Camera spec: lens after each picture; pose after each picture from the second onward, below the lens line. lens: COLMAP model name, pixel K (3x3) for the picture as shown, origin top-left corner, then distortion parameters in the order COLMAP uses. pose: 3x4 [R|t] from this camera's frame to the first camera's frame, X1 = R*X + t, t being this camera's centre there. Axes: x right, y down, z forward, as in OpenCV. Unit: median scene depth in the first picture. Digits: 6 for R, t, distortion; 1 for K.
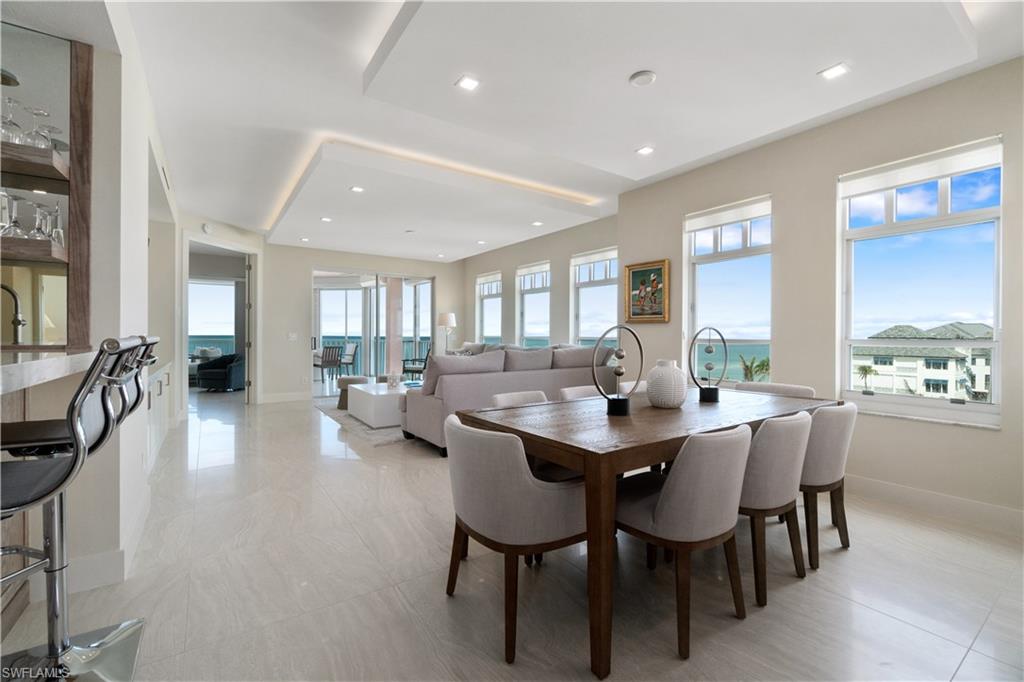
lens RADIAL K [[441.8, 0, 511.5], [0, 441.8, 339.9], [0, 0, 1]] dist [-0.002968, -0.000039]
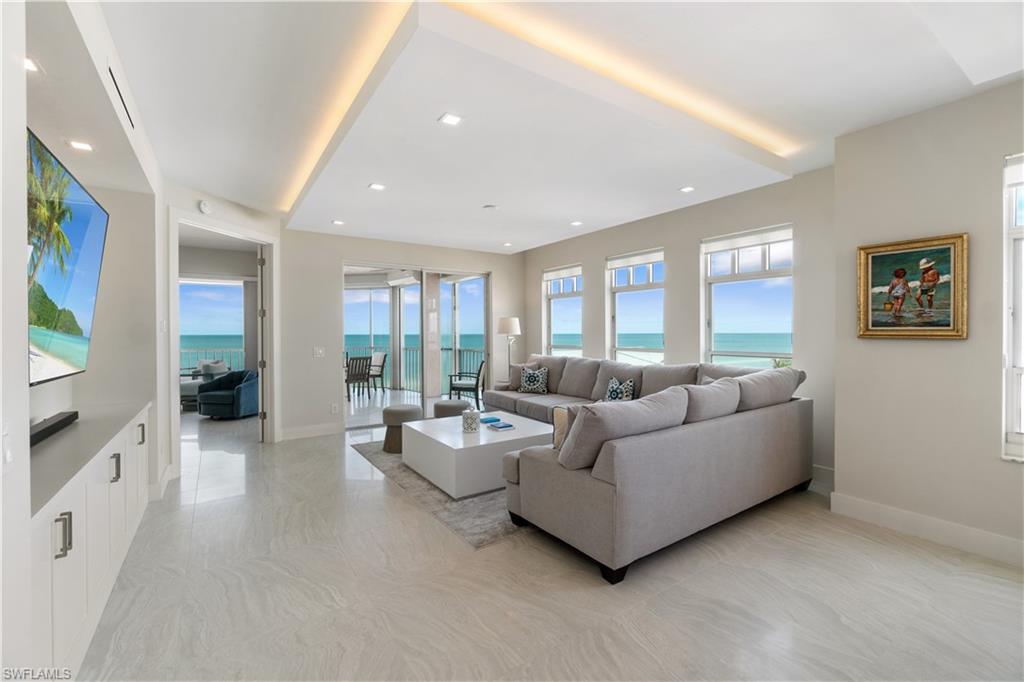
lens RADIAL K [[441.8, 0, 513.8], [0, 441.8, 335.9], [0, 0, 1]] dist [-0.002968, -0.000039]
pose [[0.999868, -0.012035, -0.010934, -0.166049], [0.012009, 0.999925, -0.002363, -0.033305], [0.010962, 0.002232, 0.999937, 0.263966]]
